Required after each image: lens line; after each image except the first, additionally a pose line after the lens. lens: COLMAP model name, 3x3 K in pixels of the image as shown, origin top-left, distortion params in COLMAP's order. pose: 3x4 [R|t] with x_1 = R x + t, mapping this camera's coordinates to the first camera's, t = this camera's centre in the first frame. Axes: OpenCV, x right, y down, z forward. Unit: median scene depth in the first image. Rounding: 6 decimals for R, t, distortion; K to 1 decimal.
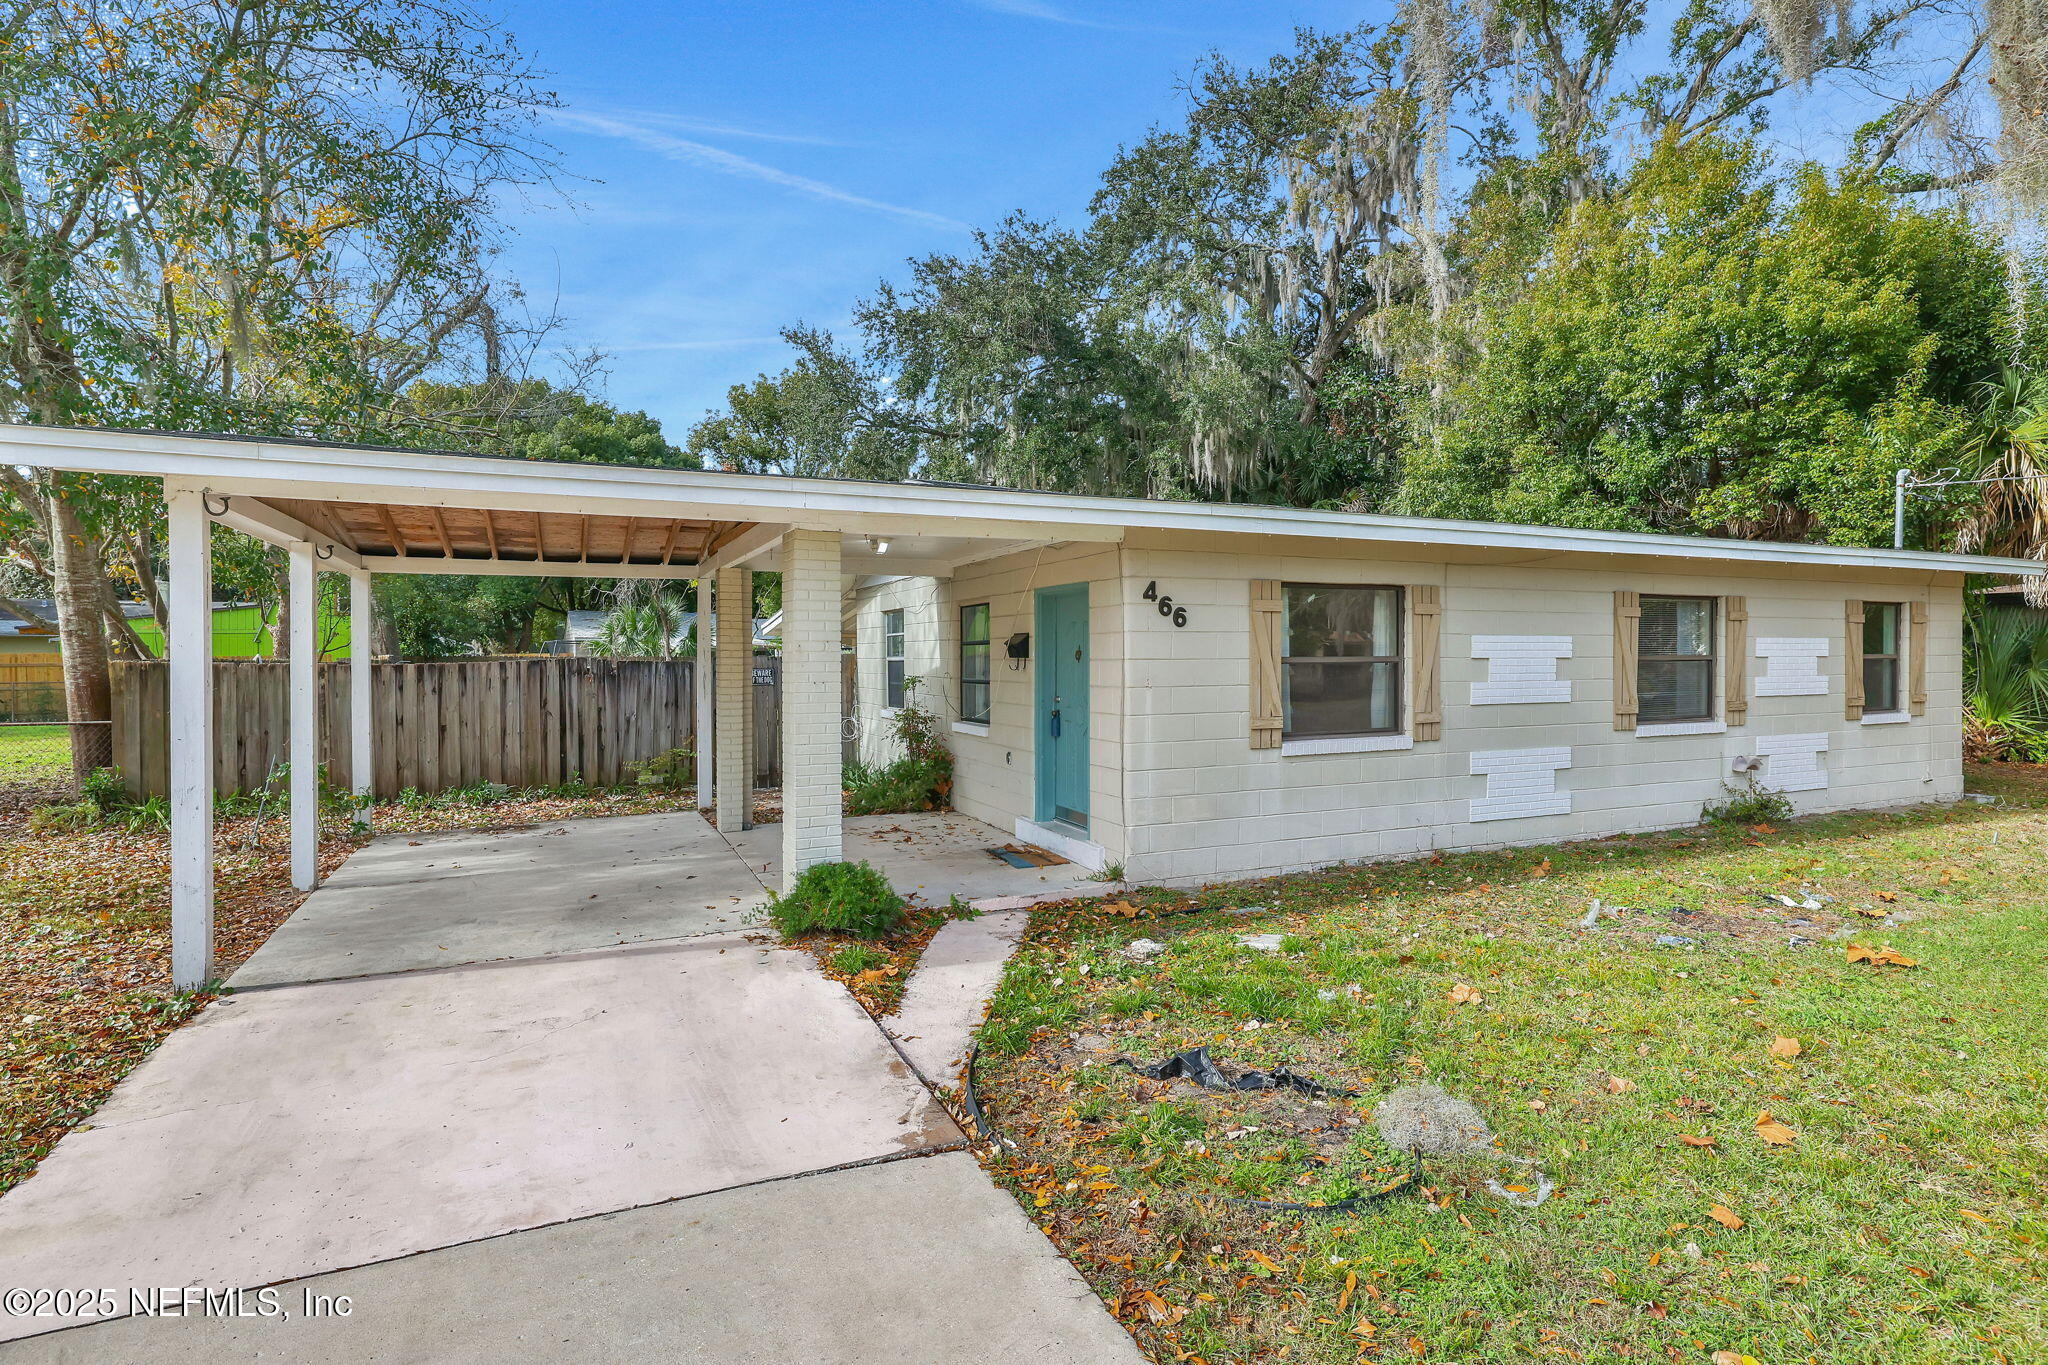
lens RADIAL K [[938.0, 0, 974.7], [0, 938.0, 658.4], [0, 0, 1]] dist [0.000110, -0.000191]
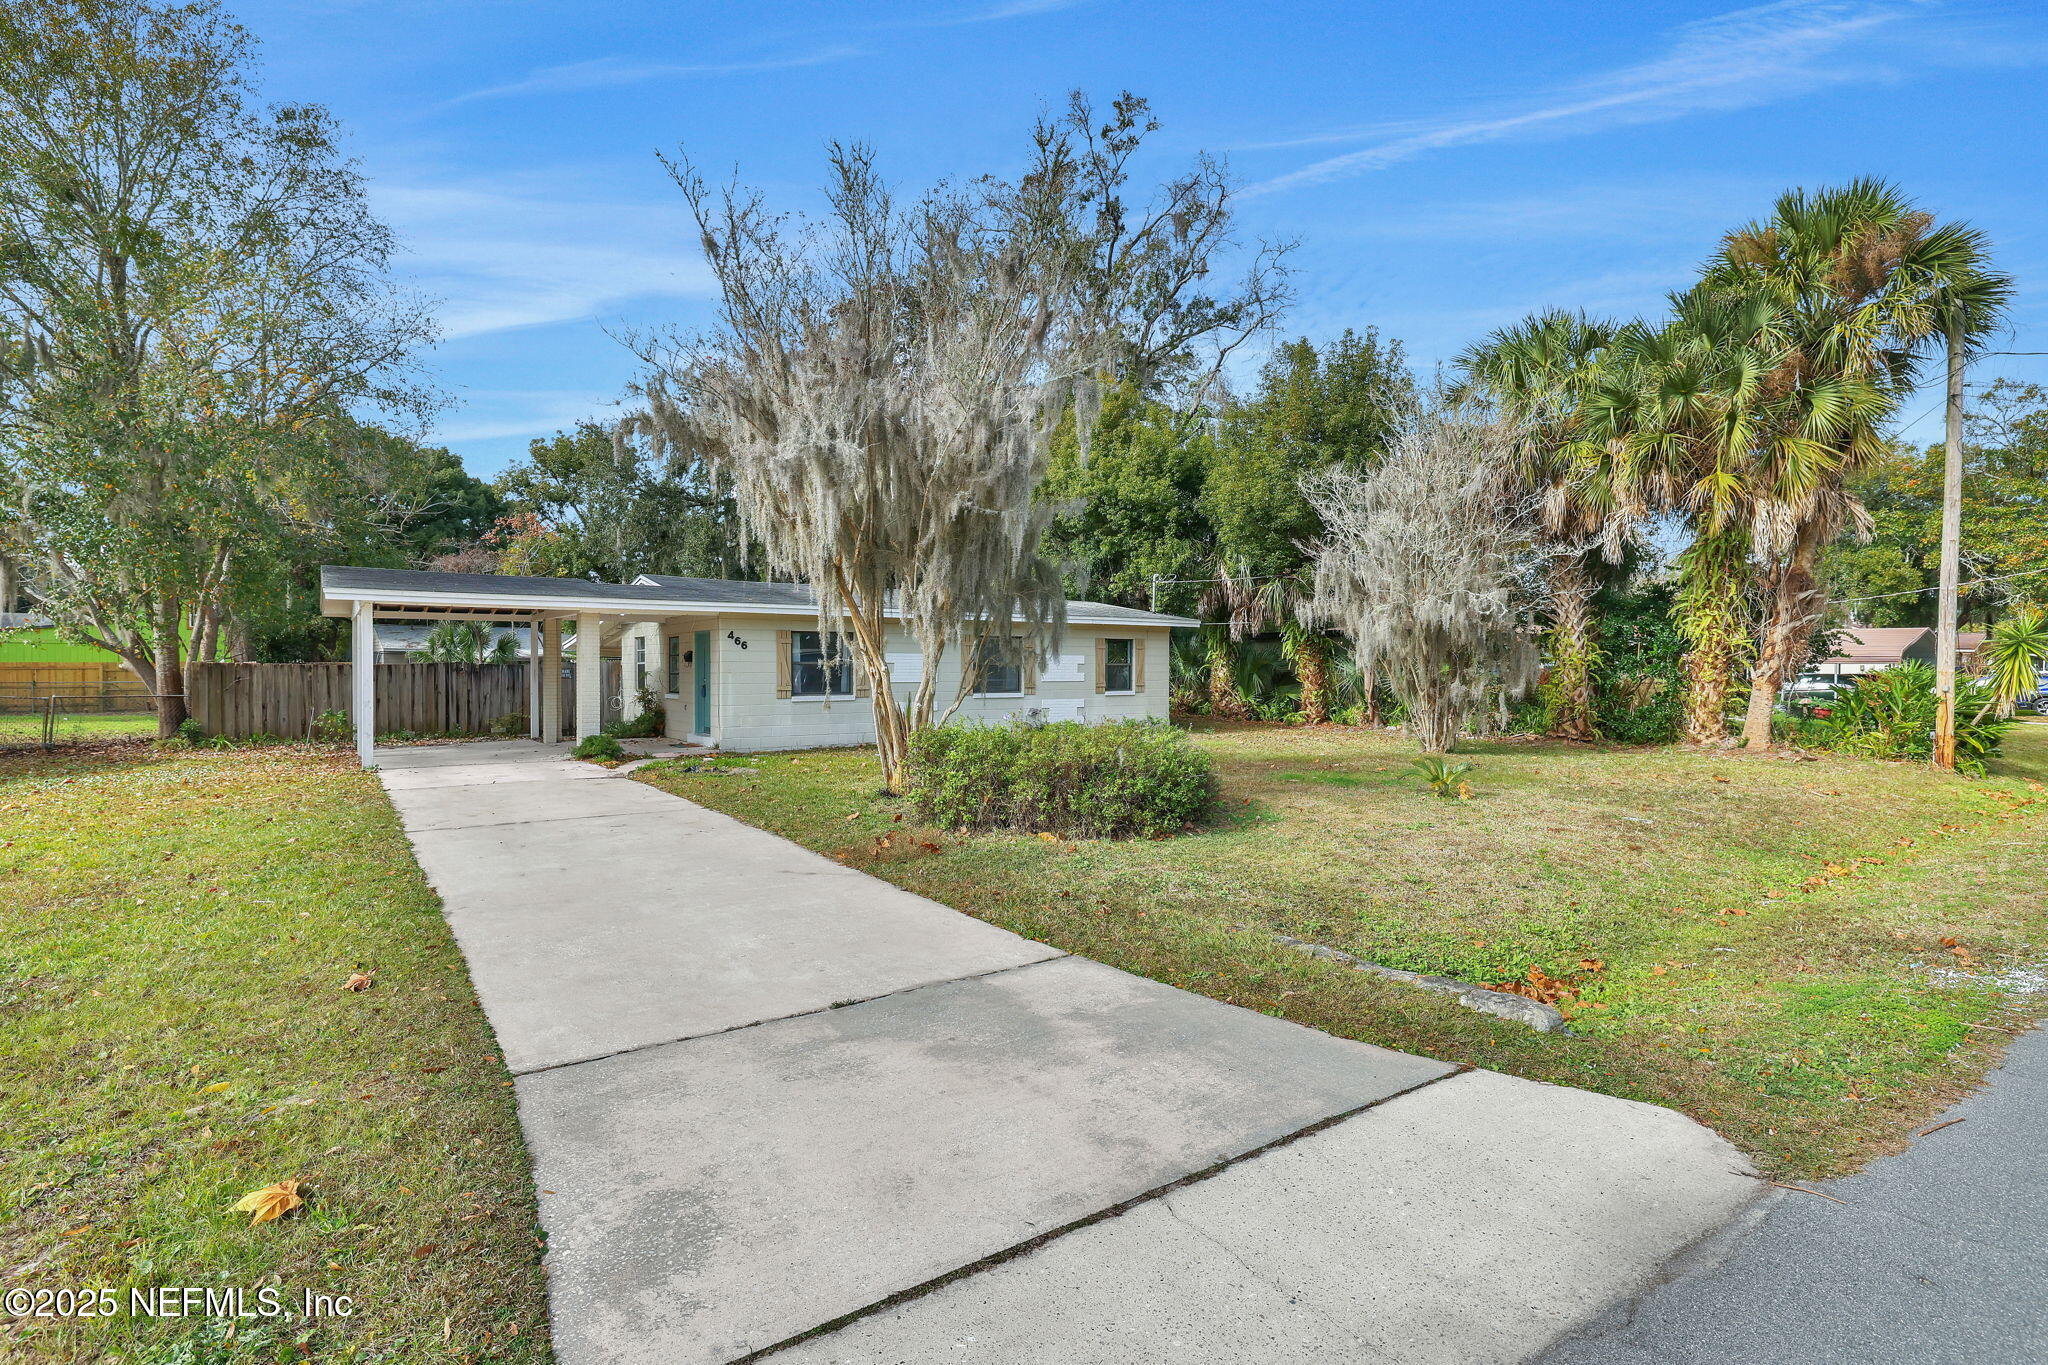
lens RADIAL K [[976.6, 0, 989.1], [0, 976.6, 676.1], [0, 0, 1]] dist [-0.000818, -0.000125]
pose [[0.980716, 0.002354, 0.195425, 0.242087], [-0.003158, 0.999988, 0.003805, 0.018242], [-0.195414, -0.004348, 0.980711, -1.173109]]
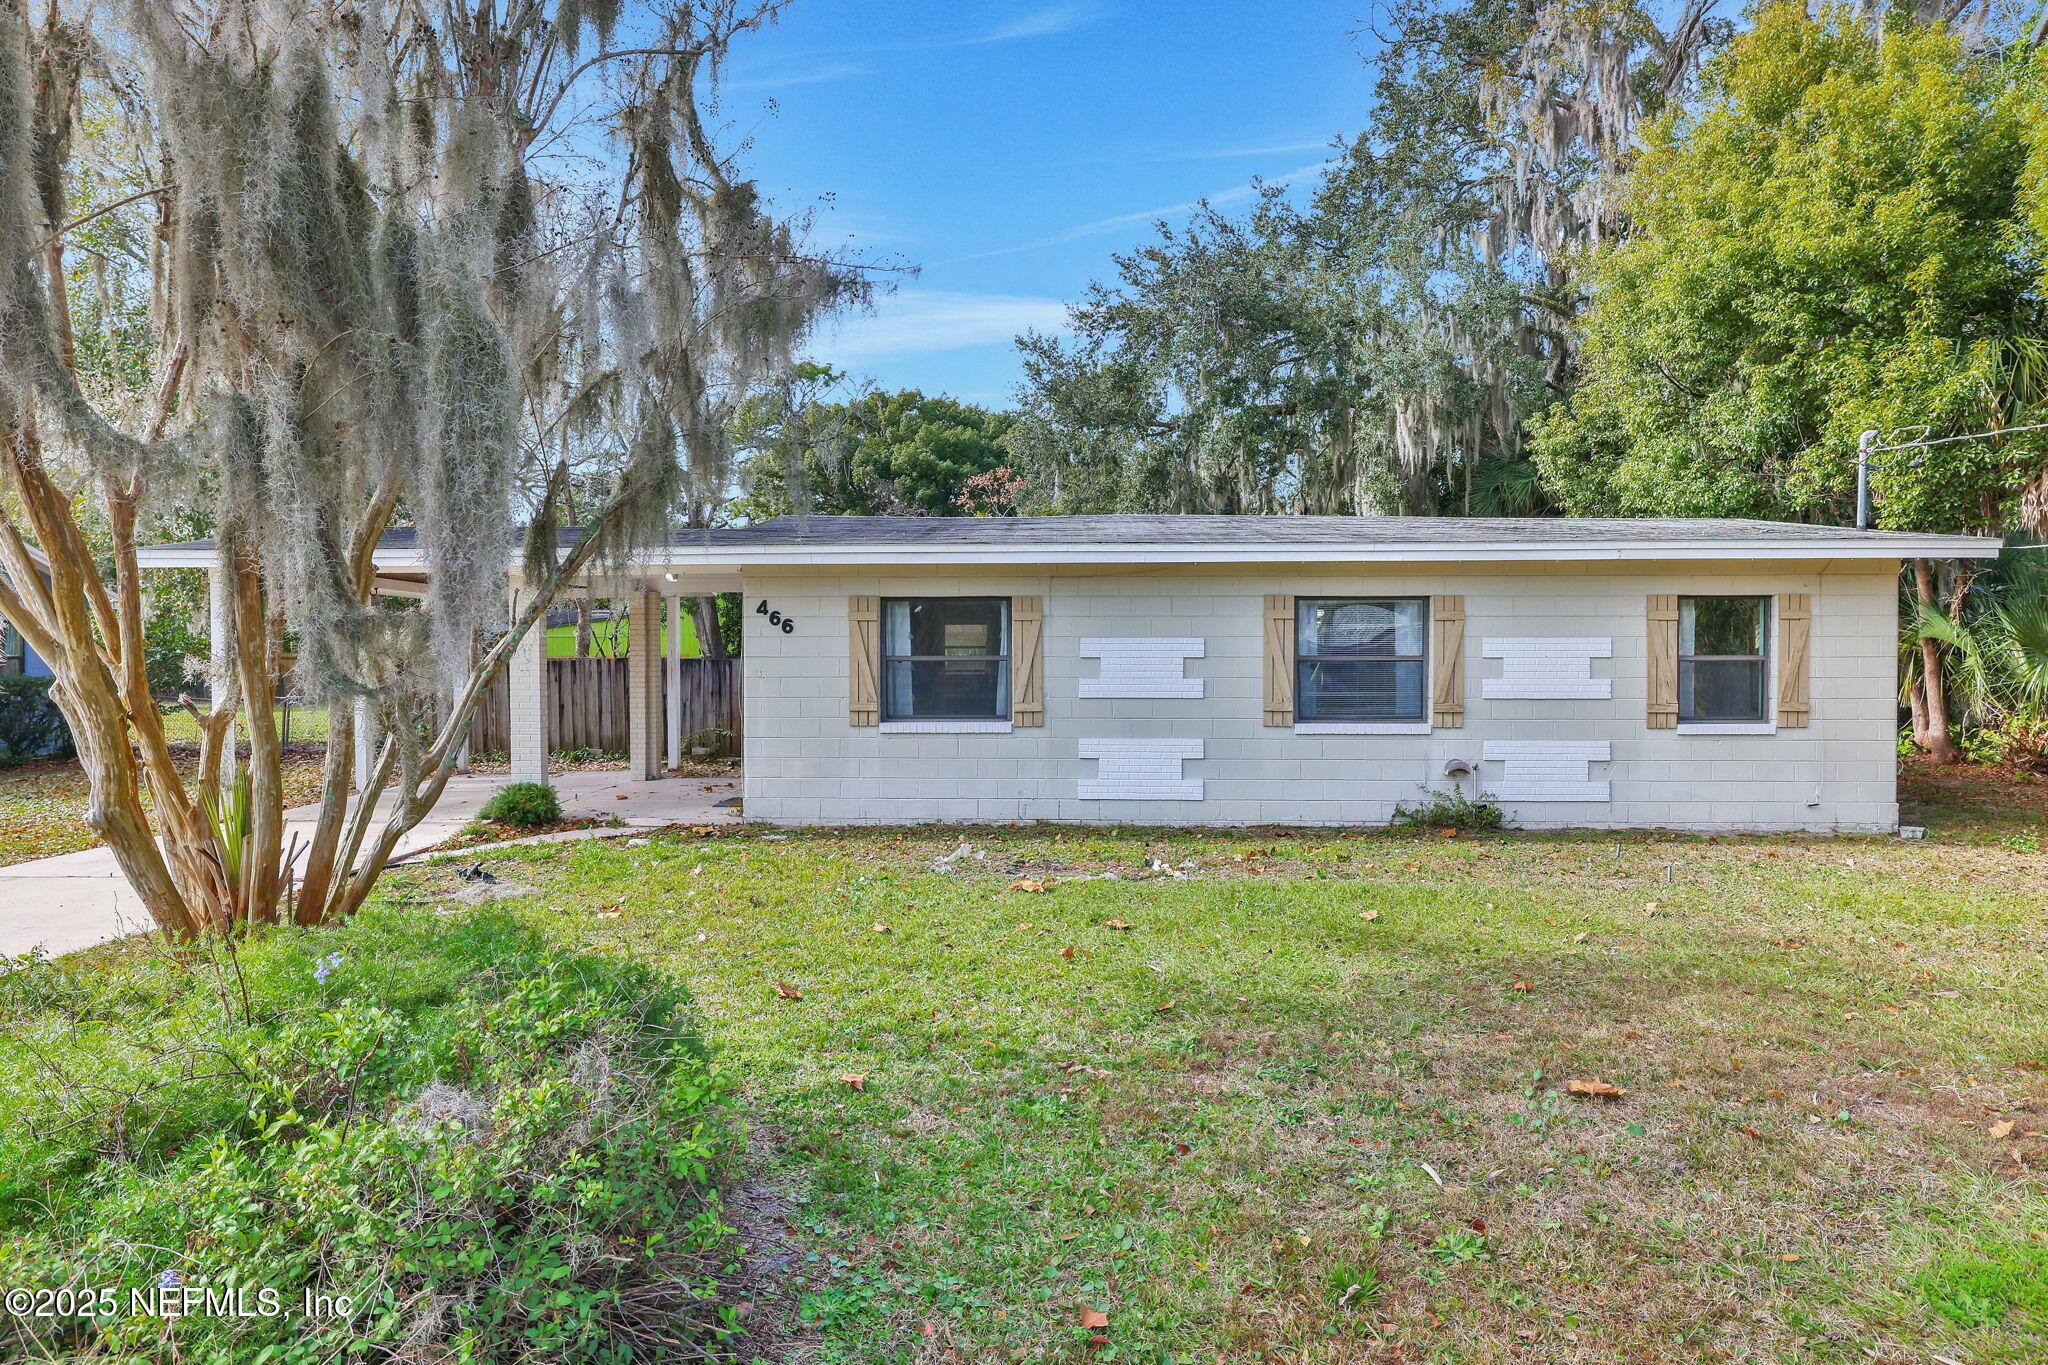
lens RADIAL K [[1101.2, 0, 1070.9], [0, 1101.2, 684.7], [0, 0, 1]] dist [0.000419, -0.000897]
pose [[0.910792, 0.013303, -0.412651, 0.858960], [-0.004028, 0.999719, 0.023339, 0.001142], [0.412845, -0.019595, 0.910590, -0.191640]]
